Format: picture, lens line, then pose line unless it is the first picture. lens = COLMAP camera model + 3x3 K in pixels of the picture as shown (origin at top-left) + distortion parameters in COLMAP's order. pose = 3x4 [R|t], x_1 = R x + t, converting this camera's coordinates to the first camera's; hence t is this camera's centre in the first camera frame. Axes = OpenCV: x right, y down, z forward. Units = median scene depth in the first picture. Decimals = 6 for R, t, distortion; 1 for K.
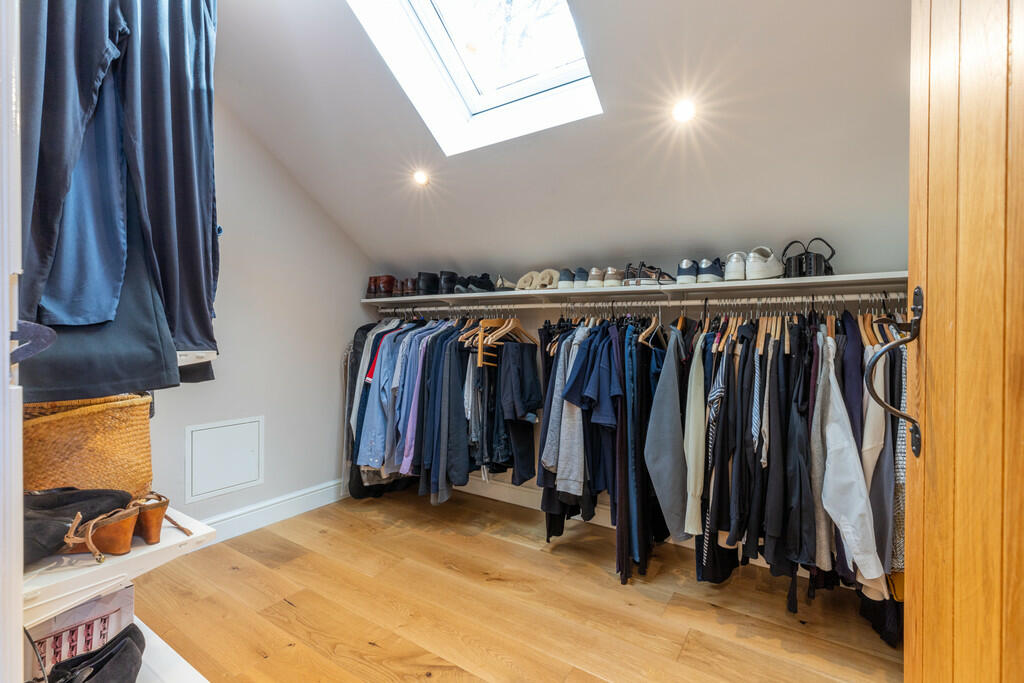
lens RADIAL K [[469.5, 0, 509.7], [0, 469.5, 337.1], [0, 0, 1]] dist [0.003448, 0.000165]
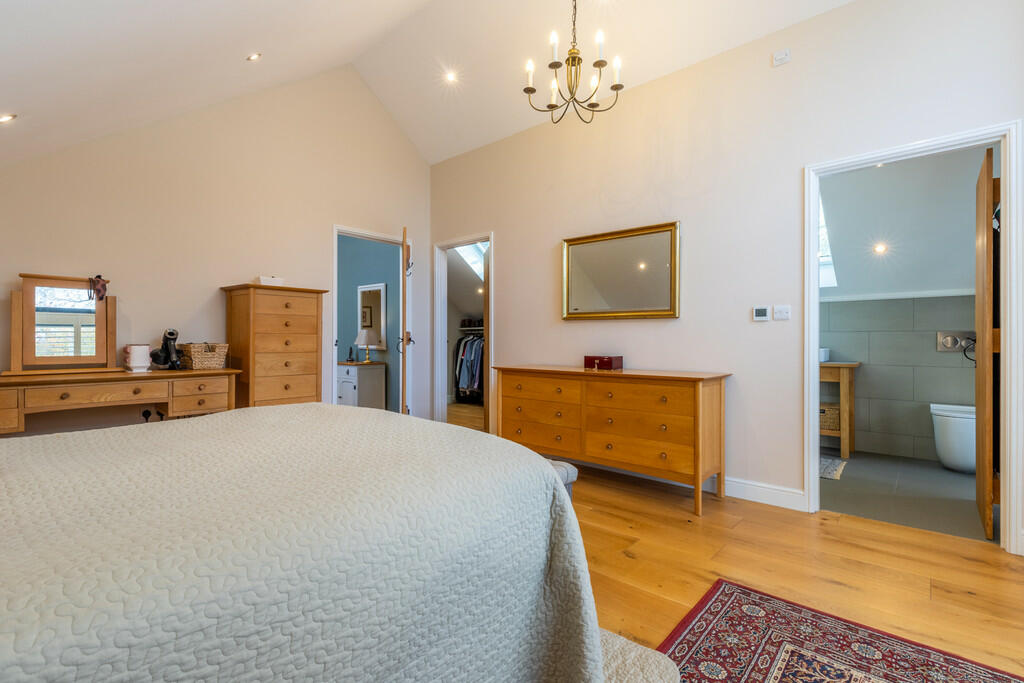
lens RADIAL K [[469.5, 0, 514.6], [0, 469.5, 342.7], [0, 0, 1]] dist [0.003448, 0.000165]
pose [[0.991573, -0.003983, -0.129487, 0.359365], [0.001790, 0.999853, -0.017048, 0.048835], [0.129536, 0.016673, 0.991435, -1.686894]]
